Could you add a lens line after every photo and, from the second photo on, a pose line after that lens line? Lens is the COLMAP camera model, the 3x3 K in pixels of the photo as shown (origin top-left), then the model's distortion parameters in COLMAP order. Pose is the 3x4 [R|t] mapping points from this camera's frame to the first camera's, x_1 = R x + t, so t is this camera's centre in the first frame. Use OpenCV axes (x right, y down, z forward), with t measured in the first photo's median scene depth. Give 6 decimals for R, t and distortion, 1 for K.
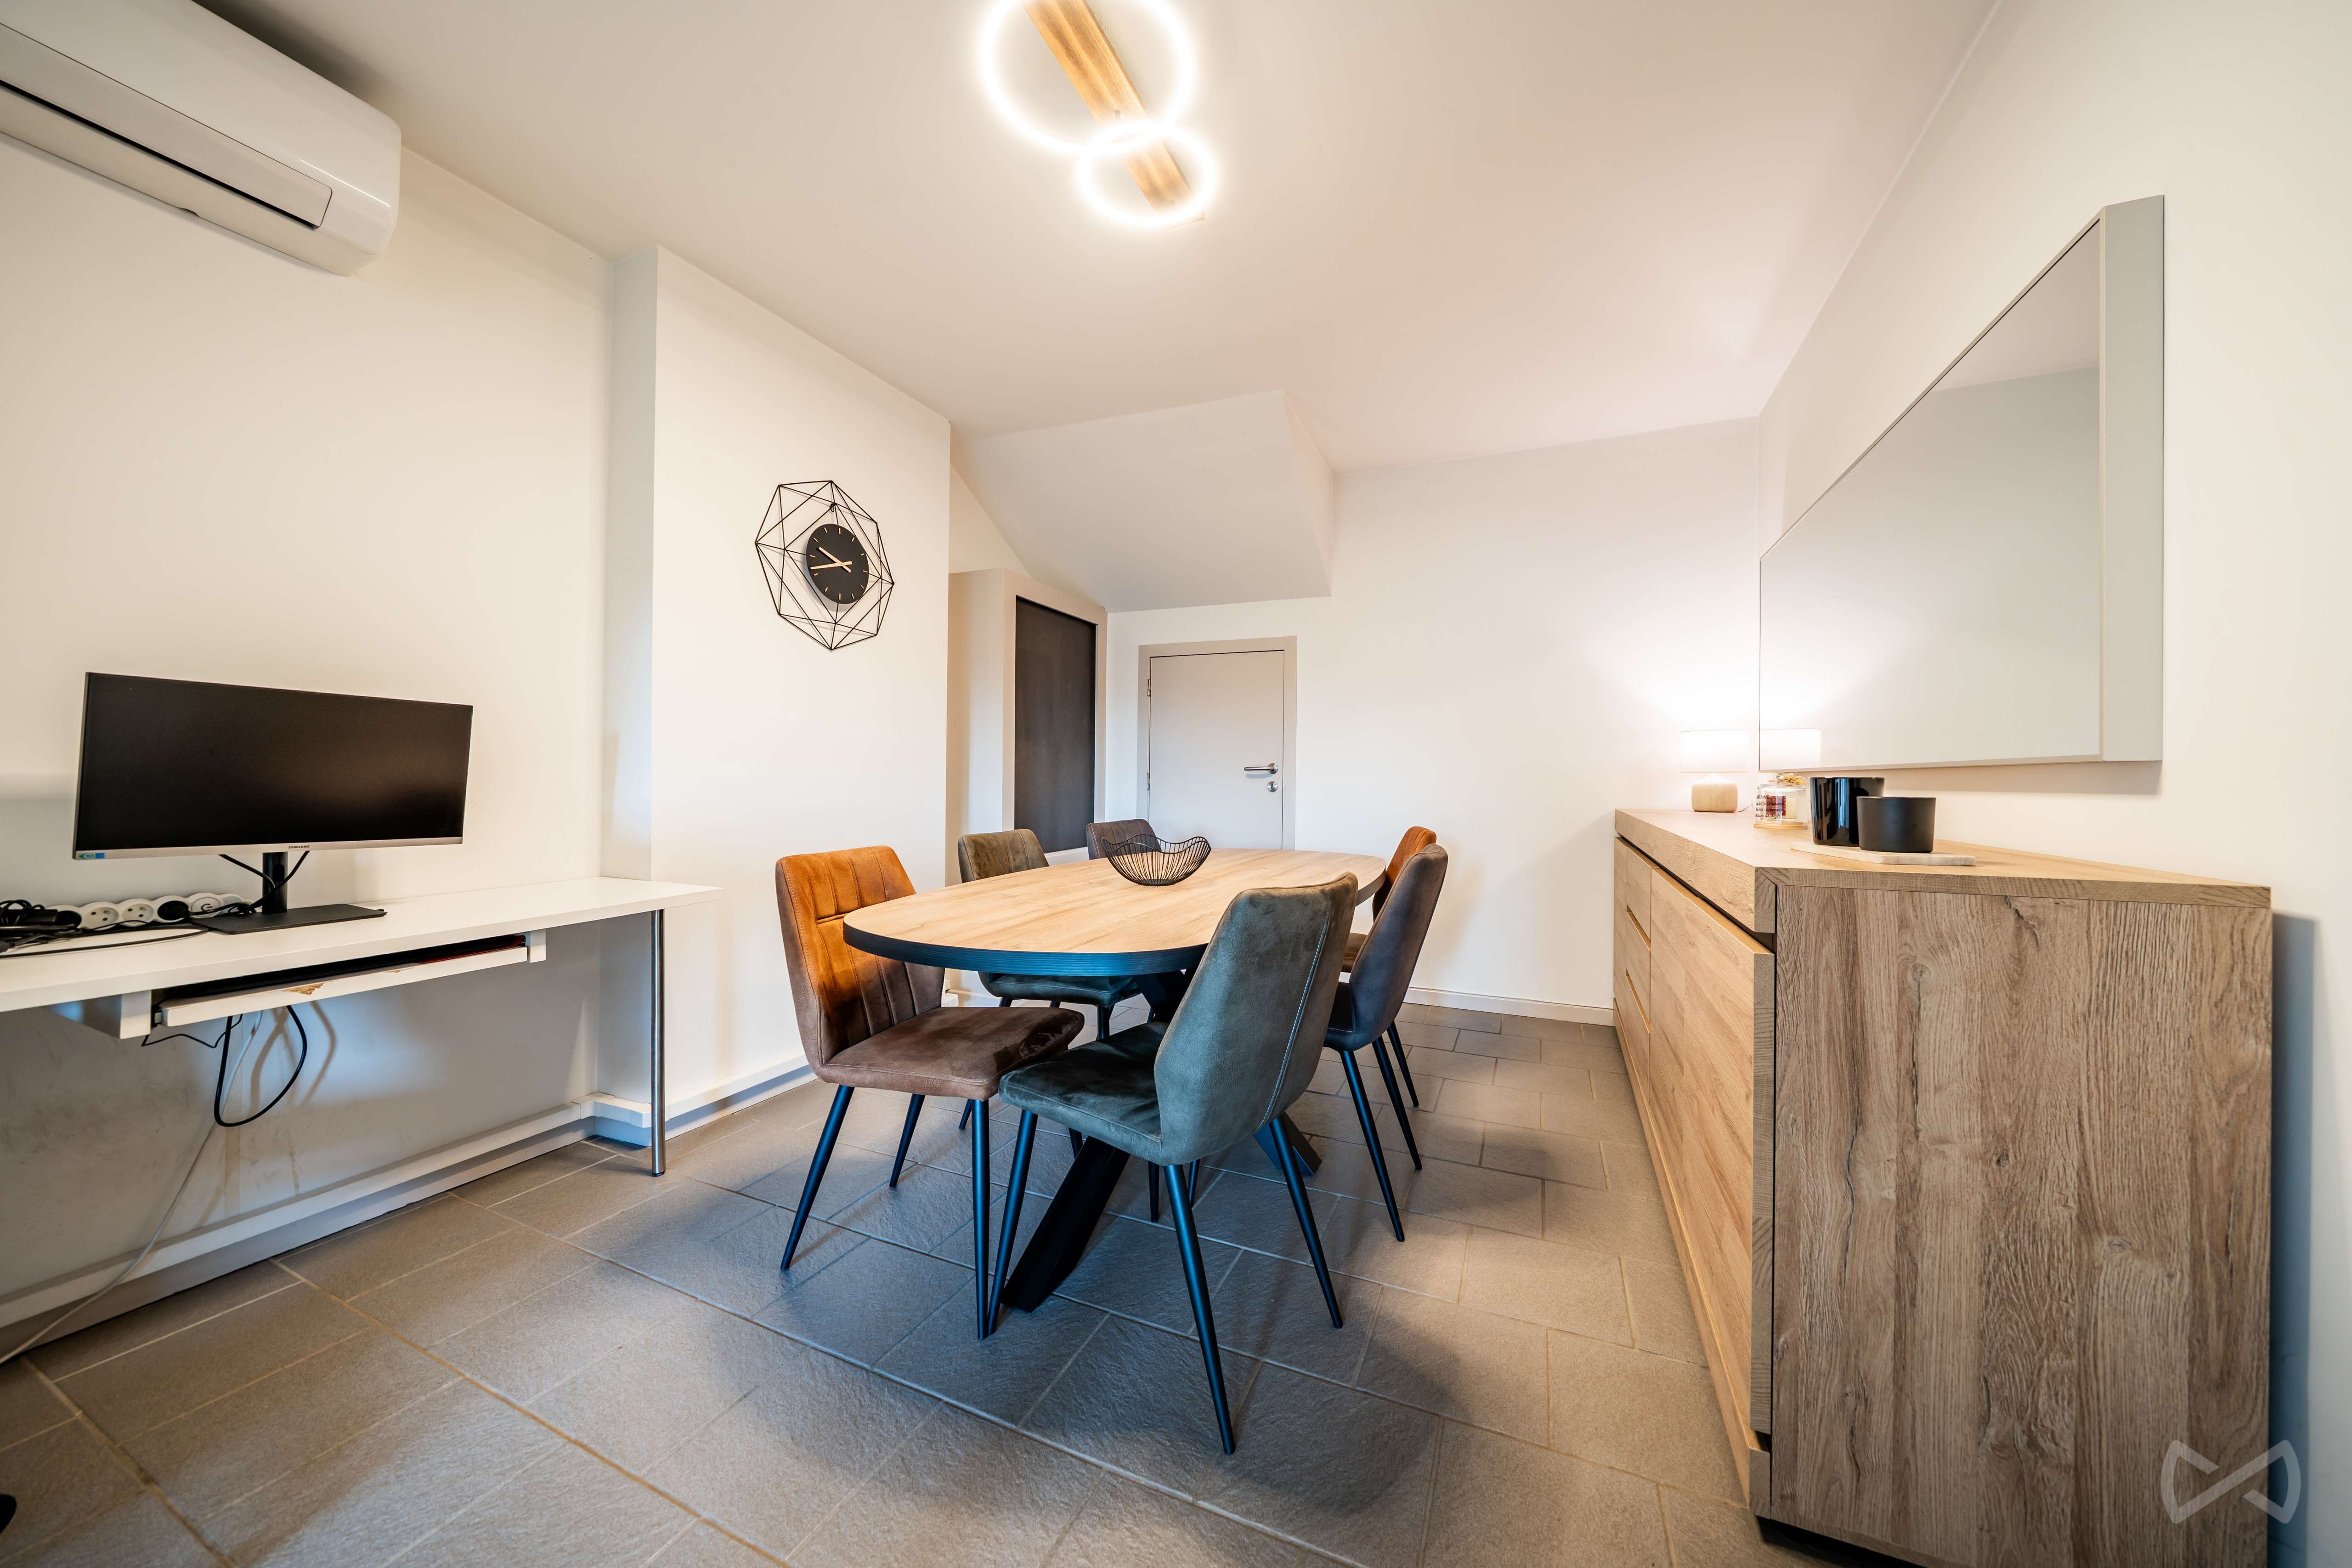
lens RADIAL K [[792.9, 0, 1180.5], [0, 792.9, 778.7], [0, 0, 1]] dist [-0.006324, -0.000016]
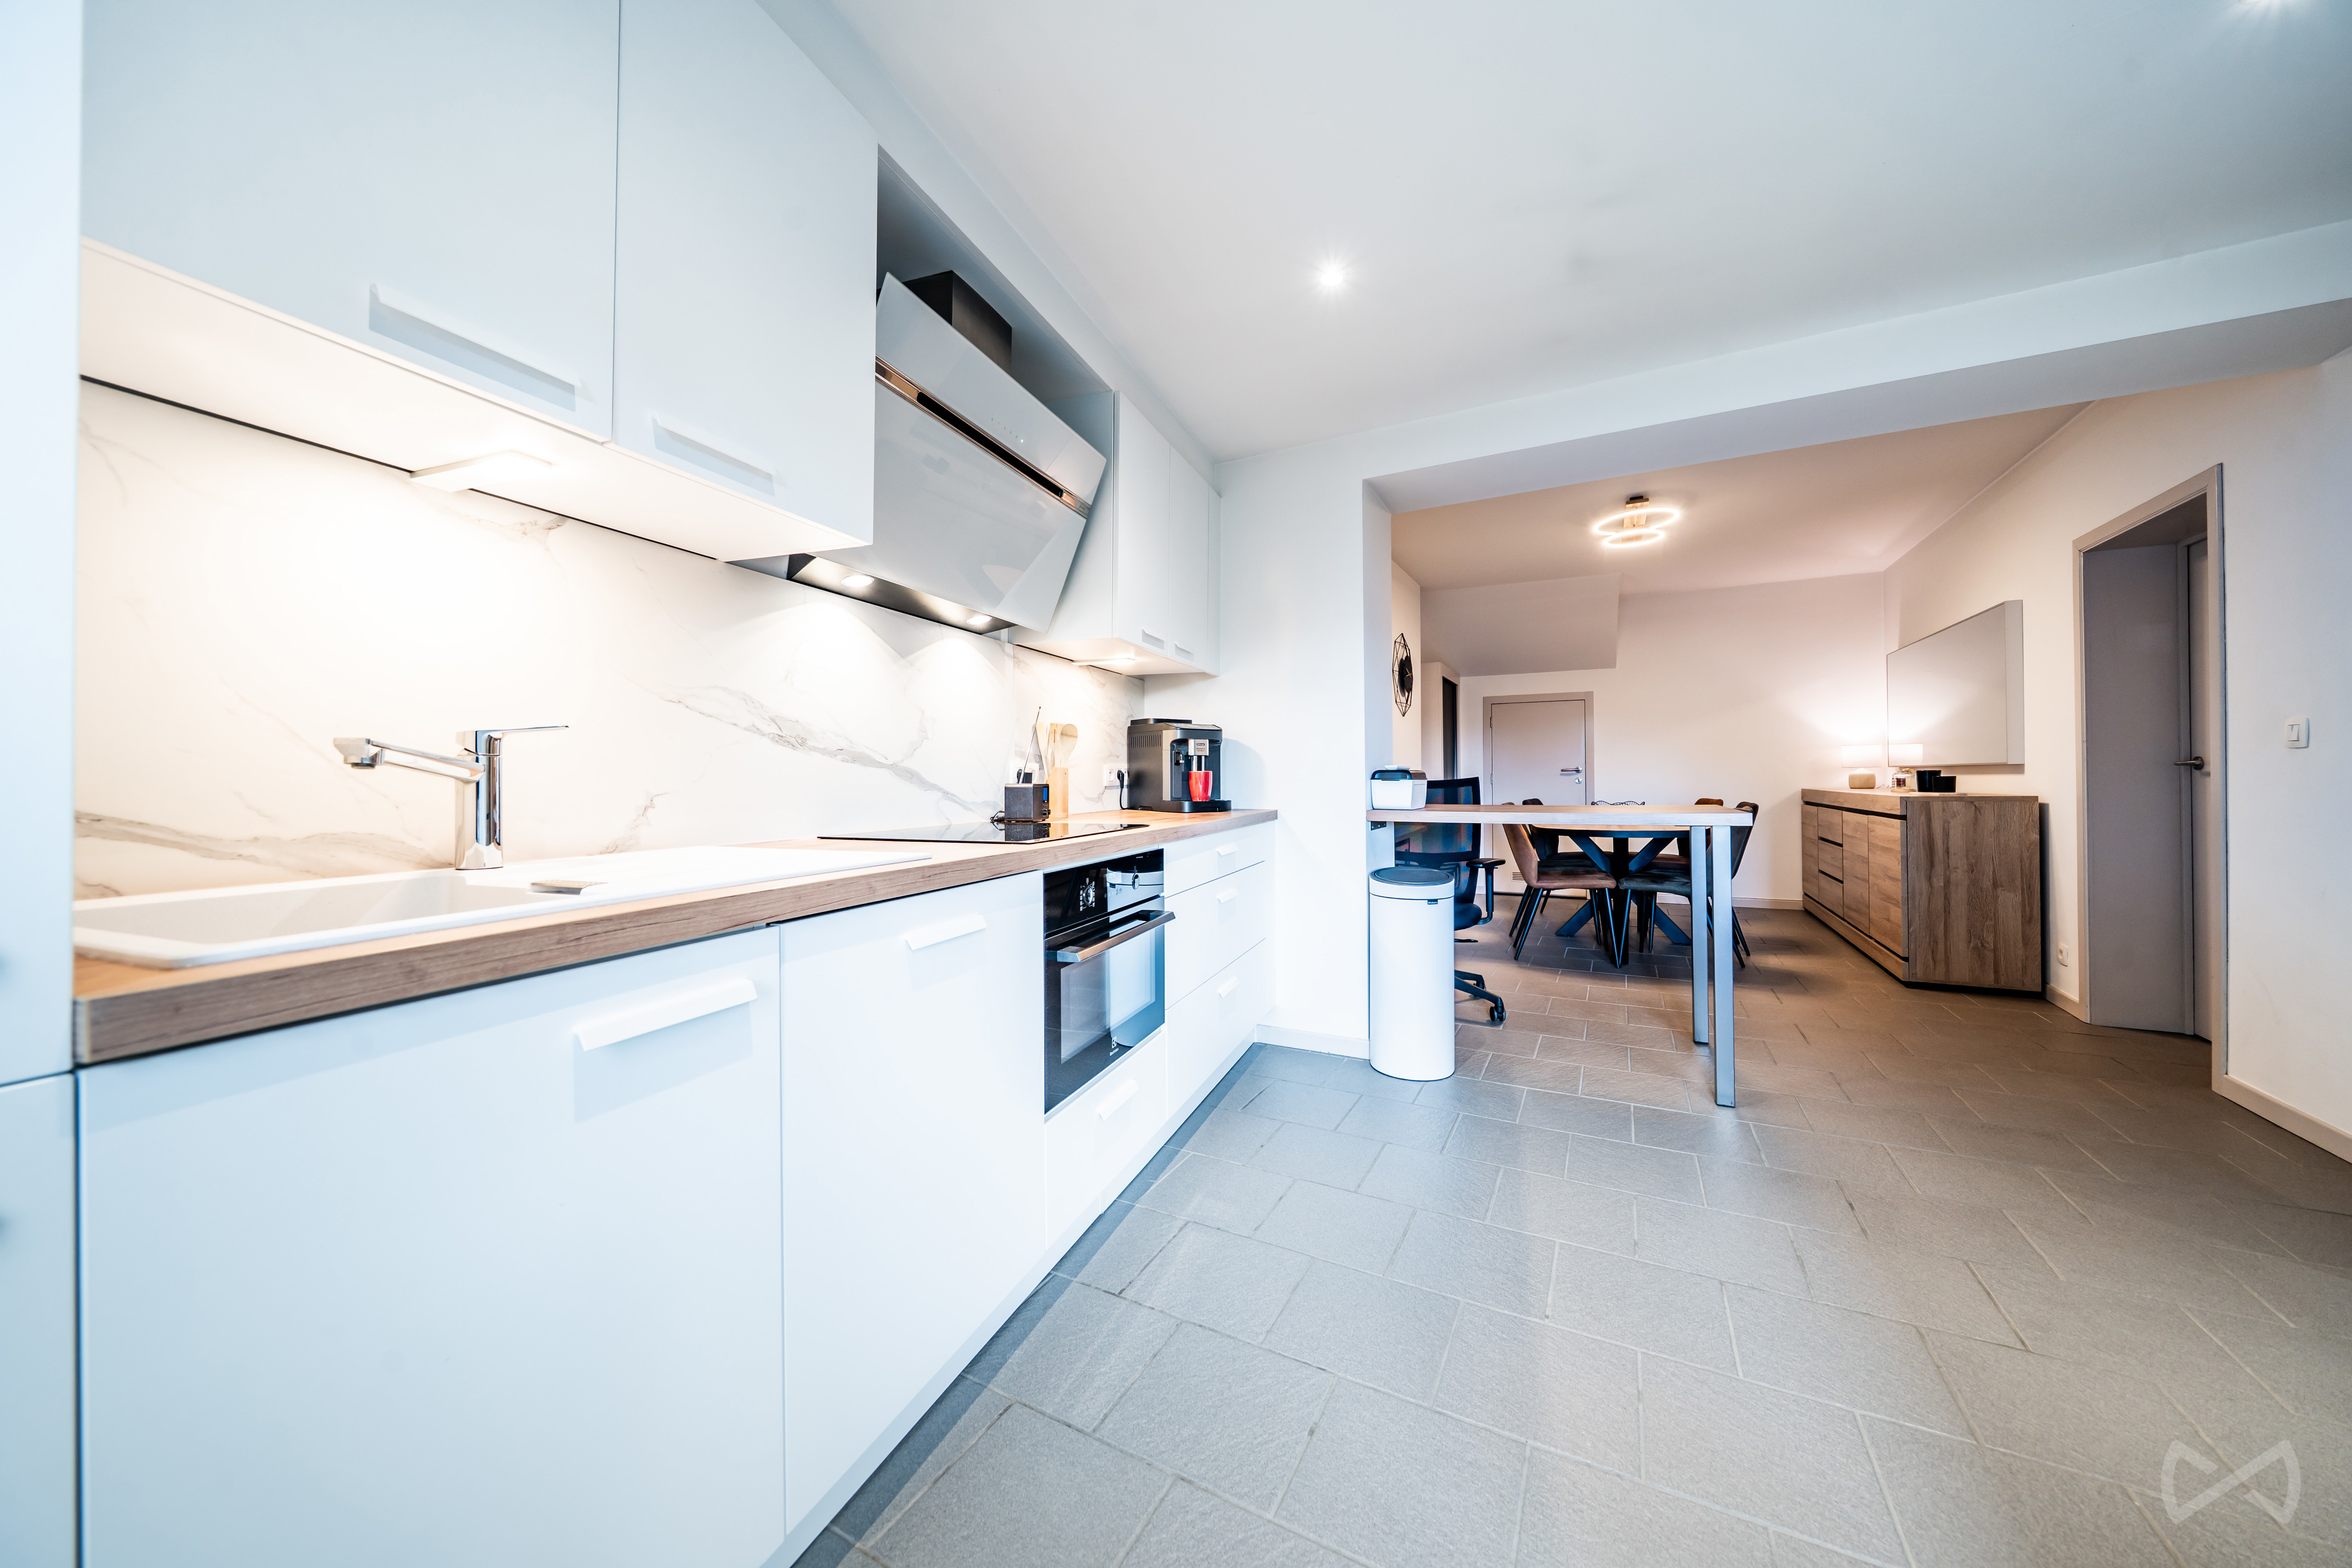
lens RADIAL K [[792.9, 0, 1191.4], [0, 792.9, 779.5], [0, 0, 1]] dist [-0.006324, -0.000016]
pose [[0.997352, -0.017917, -0.070490, -2.088302], [0.017871, 0.999839, -0.001275, -0.013537], [0.070501, 0.000012, 0.997512, -2.621299]]
